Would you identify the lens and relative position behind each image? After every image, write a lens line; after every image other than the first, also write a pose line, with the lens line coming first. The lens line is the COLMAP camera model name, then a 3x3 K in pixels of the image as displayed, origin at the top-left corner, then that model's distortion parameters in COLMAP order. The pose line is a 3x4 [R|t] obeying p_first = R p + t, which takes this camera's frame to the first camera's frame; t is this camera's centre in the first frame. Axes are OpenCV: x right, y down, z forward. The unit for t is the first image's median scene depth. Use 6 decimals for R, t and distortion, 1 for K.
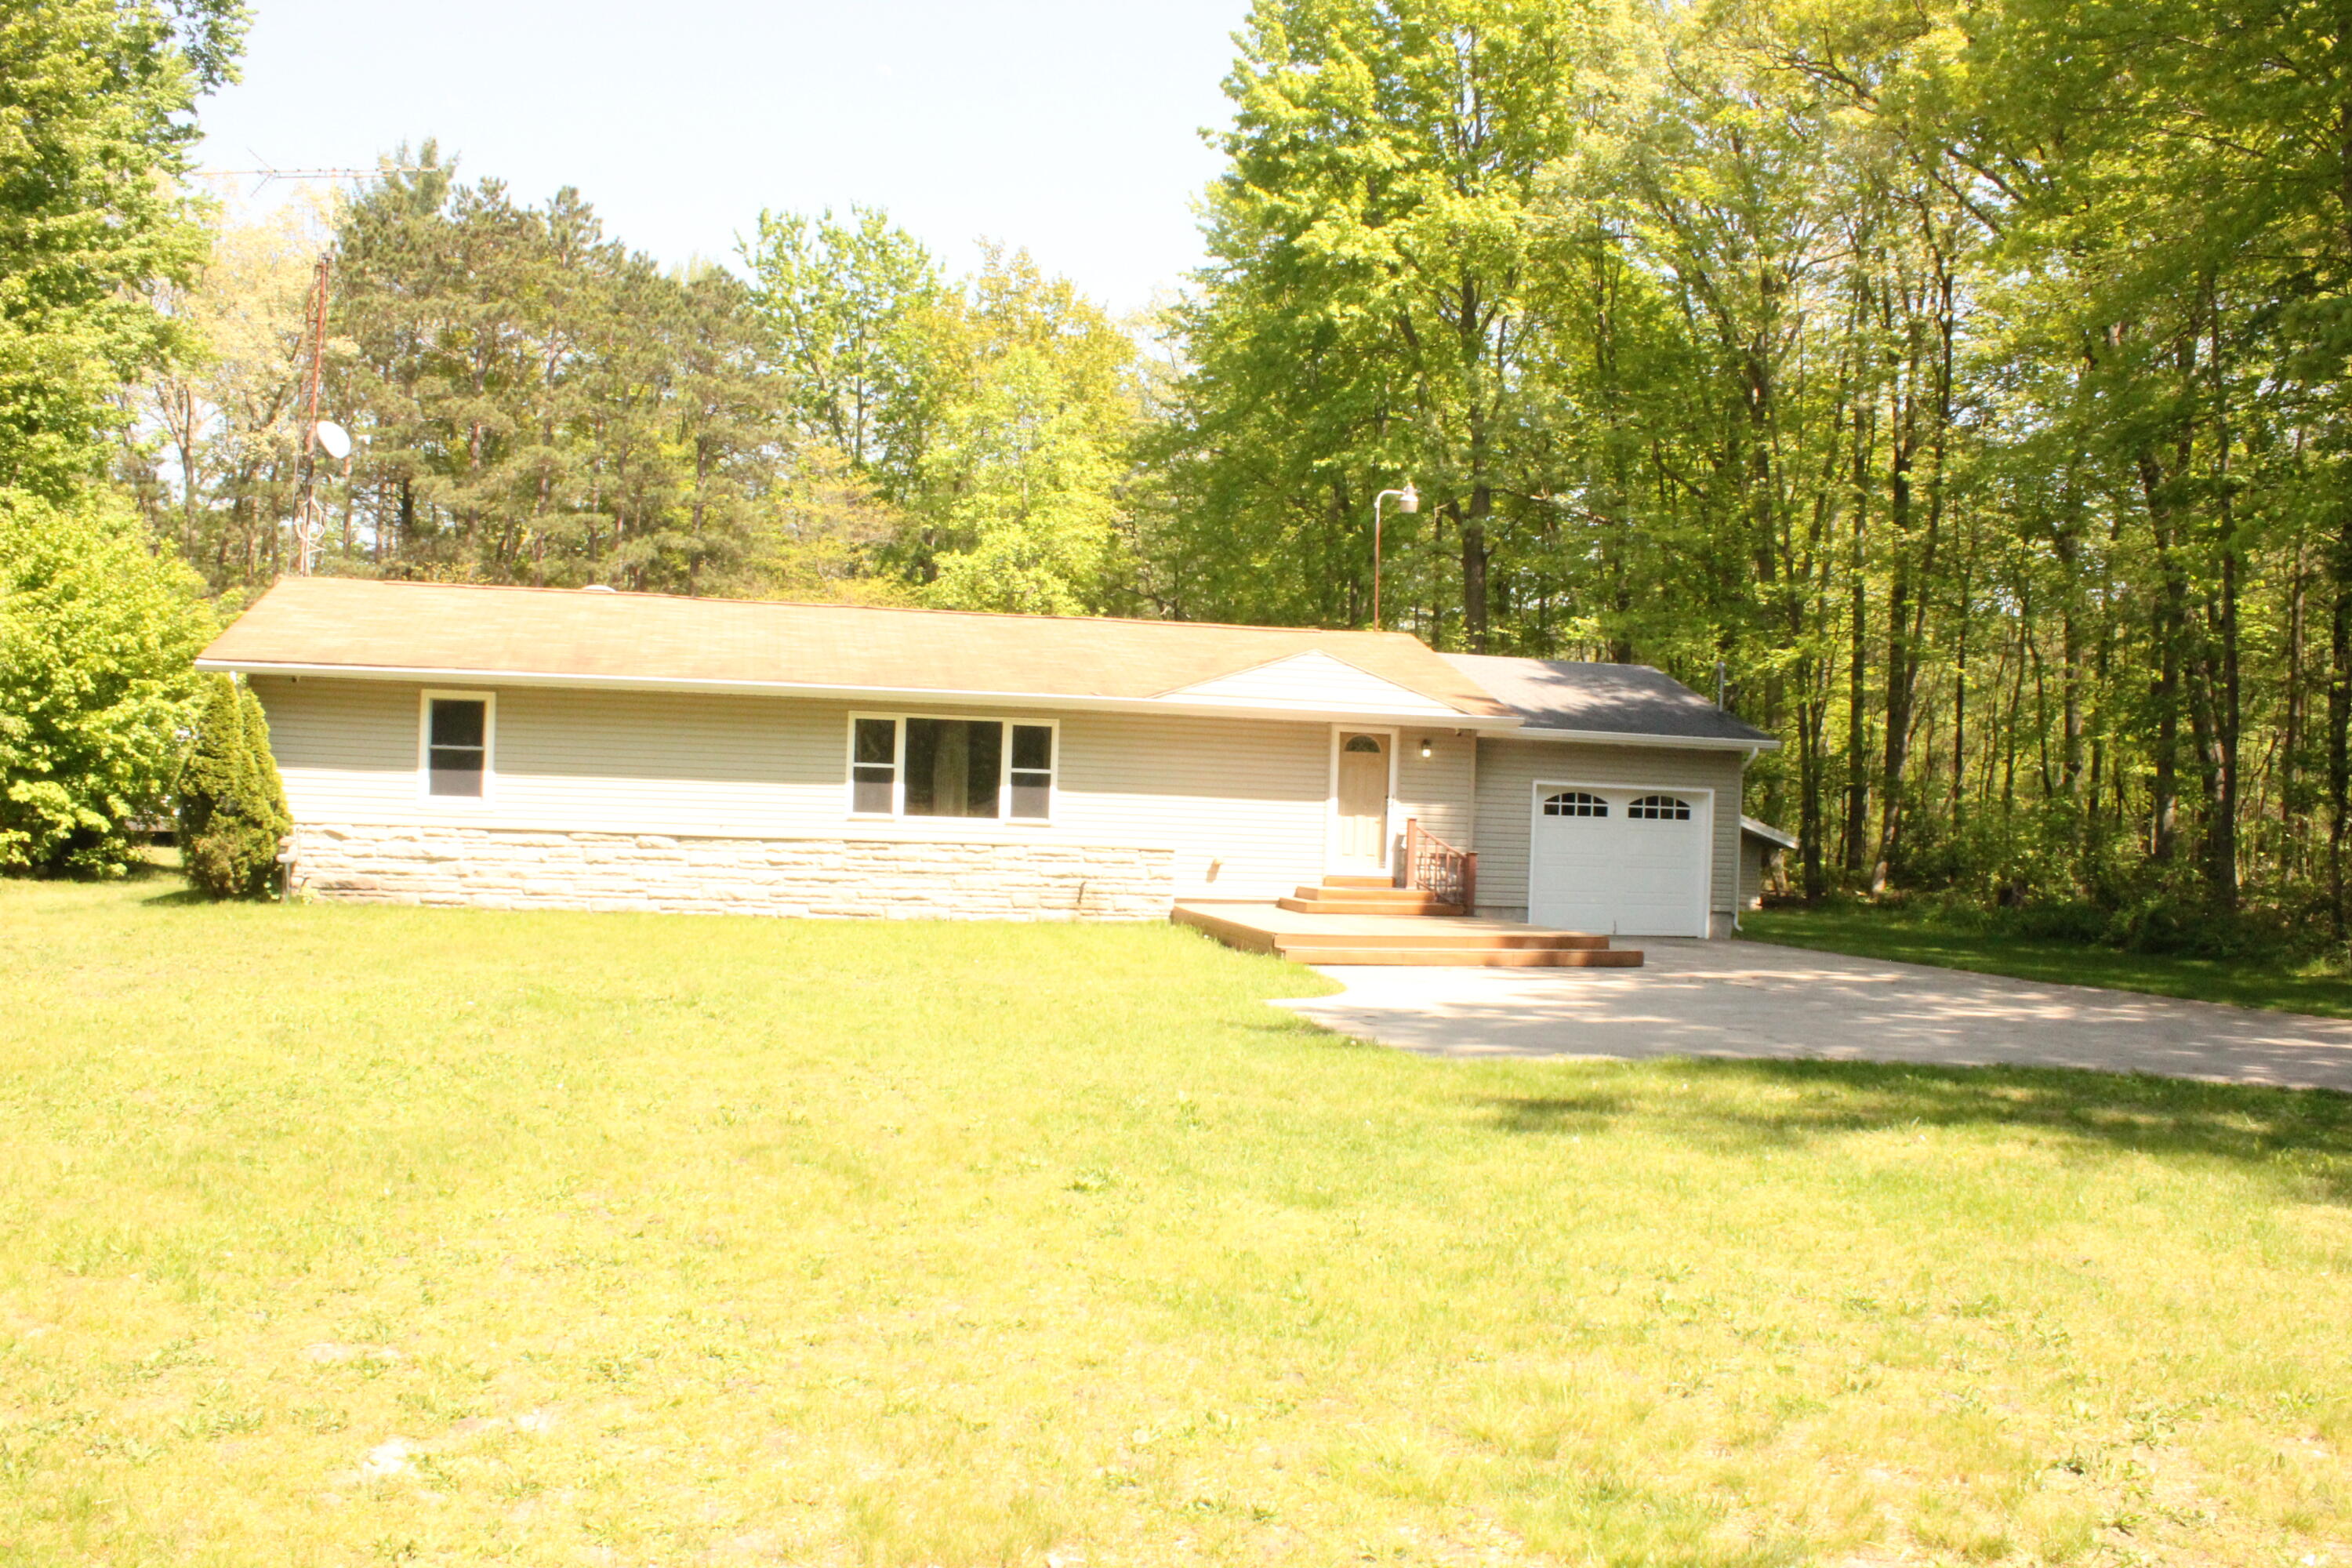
lens RADIAL K [[1939.6, 0, 1176.0], [0, 1939.6, 784.0], [0, 0, 1]] dist [-0.160483, 0.126467]
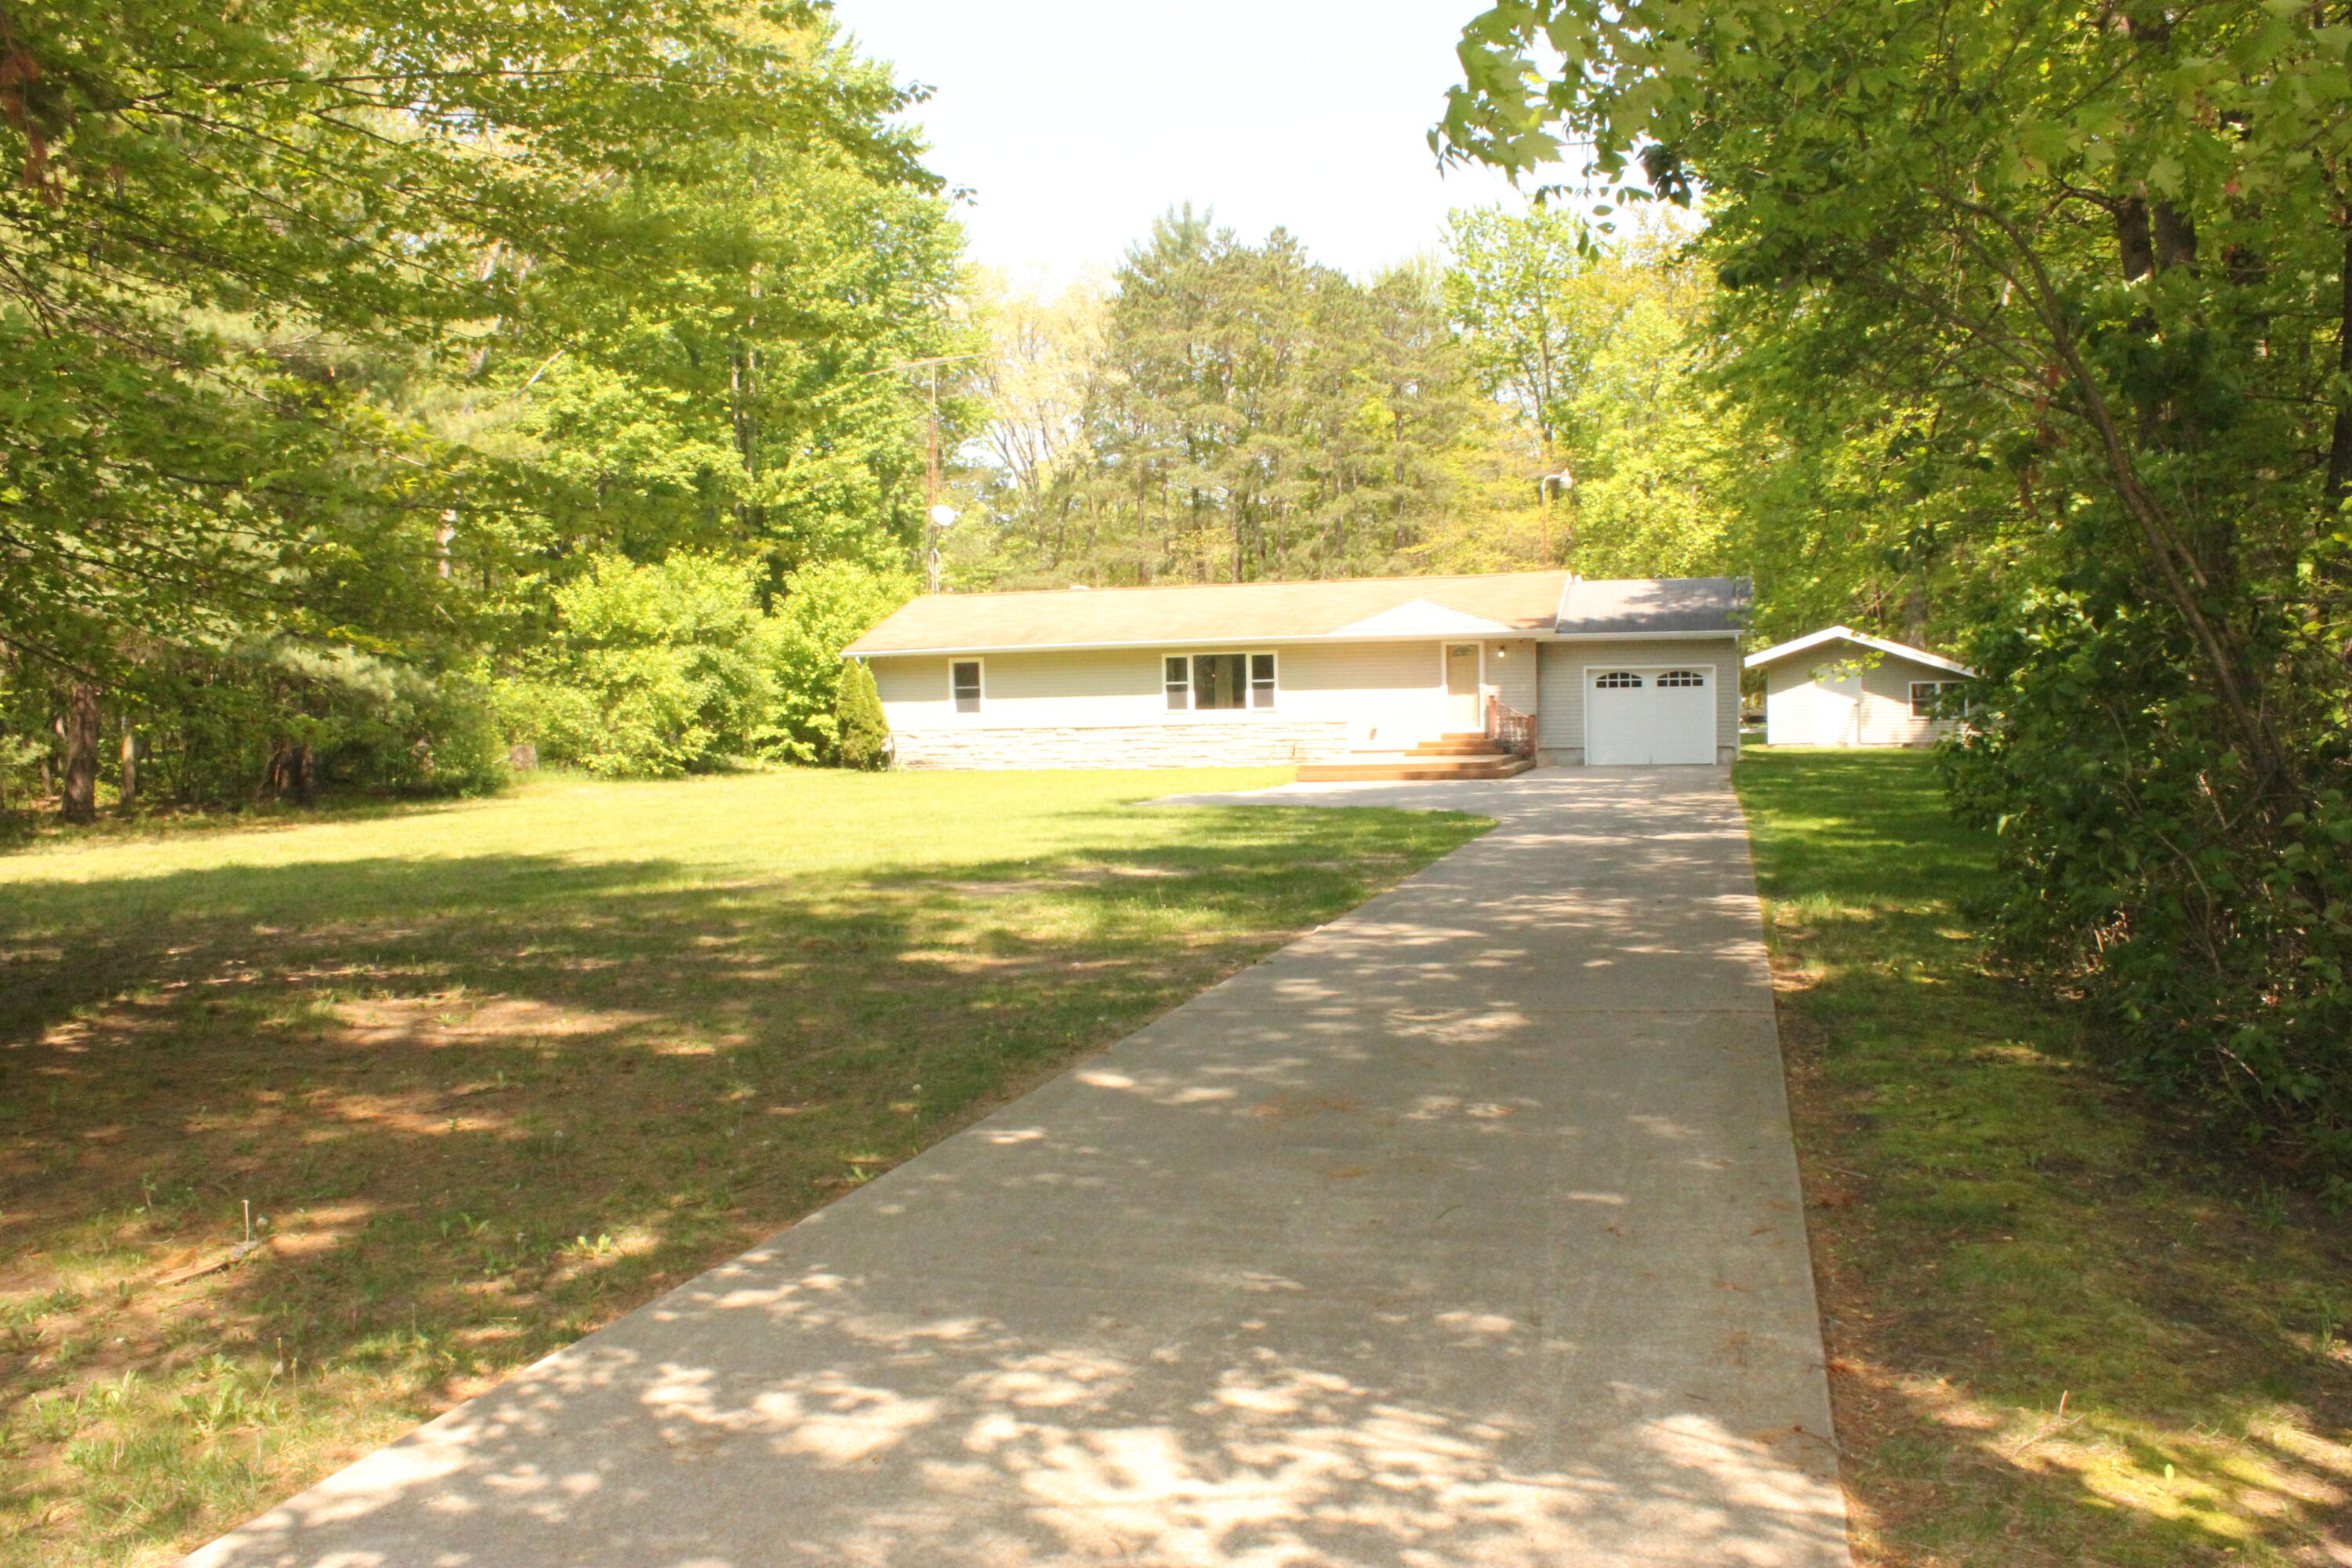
lens RADIAL K [[1956.0, 0, 1183.2], [0, 1956.0, 786.8], [0, 0, 1]] dist [-0.170042, 0.154636]
pose [[0.870608, -0.031367, -0.490976, 0.633449], [0.060552, 0.997210, 0.043663, 0.006605], [0.488237, -0.067743, 0.870078, -0.498396]]
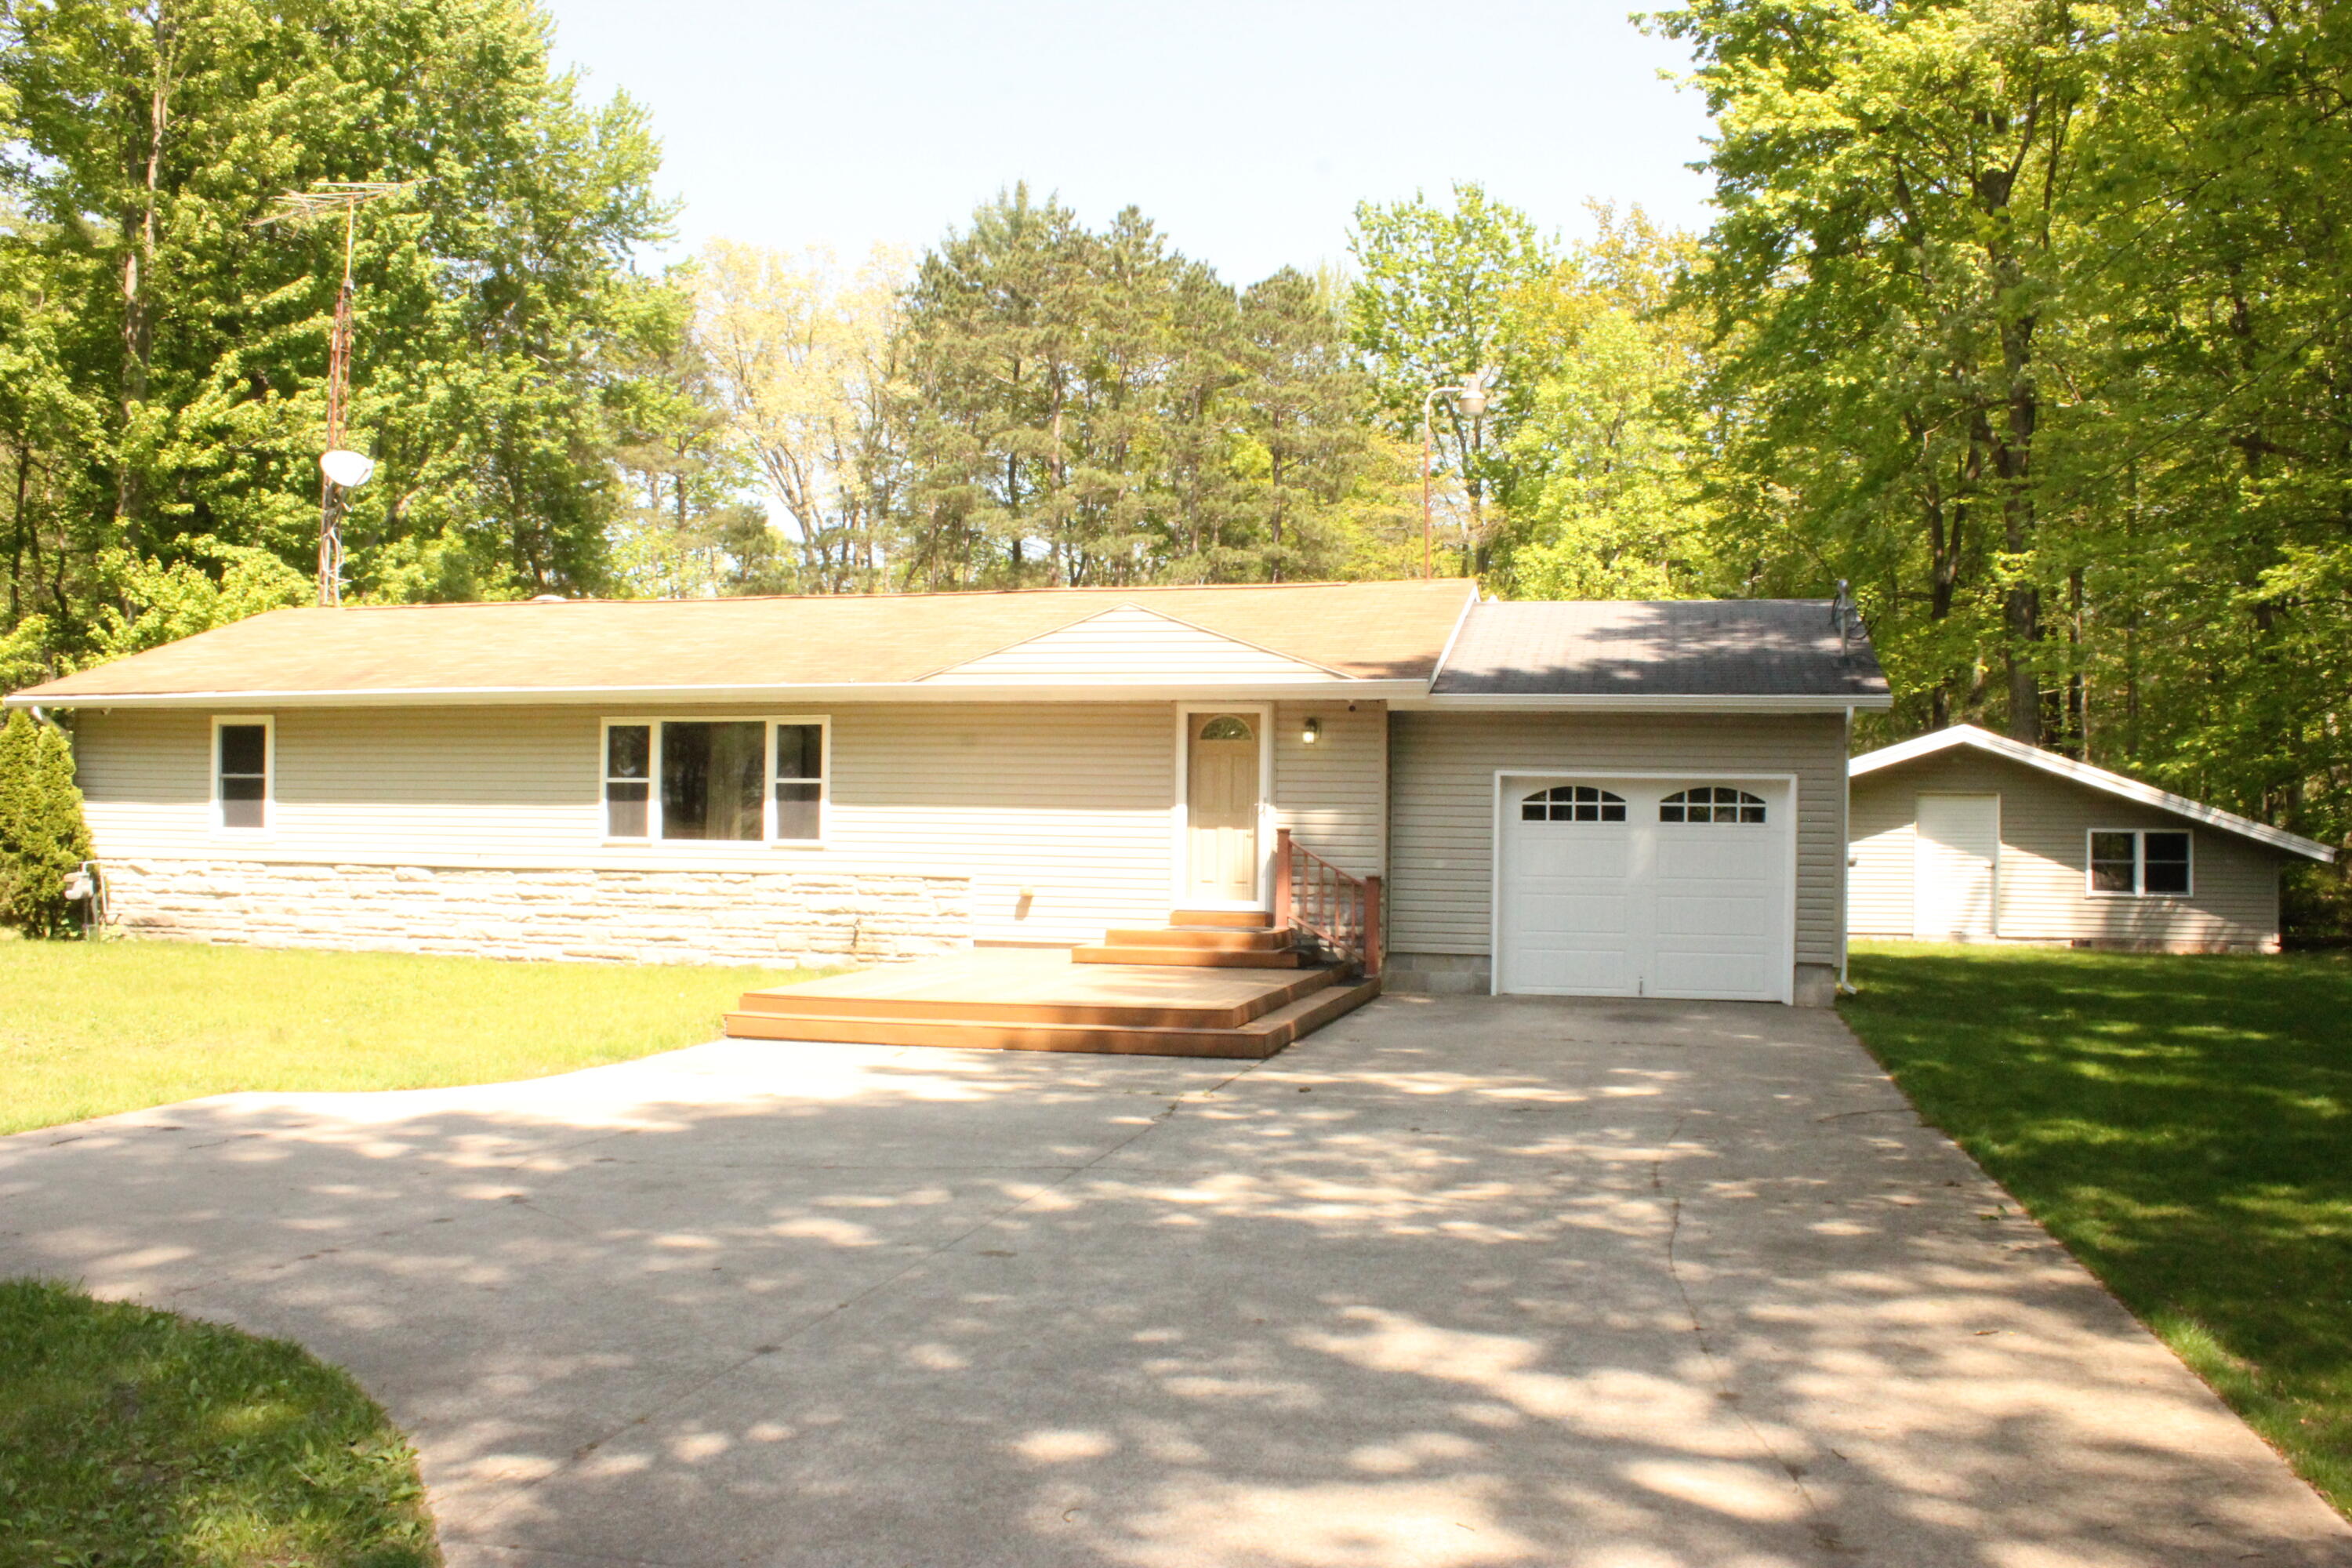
lens RADIAL K [[1956.0, 0, 1183.2], [0, 1956.0, 786.8], [0, 0, 1]] dist [-0.170042, 0.154636]
pose [[0.886858, -0.032110, -0.460926, 0.384086], [0.025825, 0.999468, -0.019938, 0.014021], [0.461320, 0.005778, 0.887215, 0.315988]]
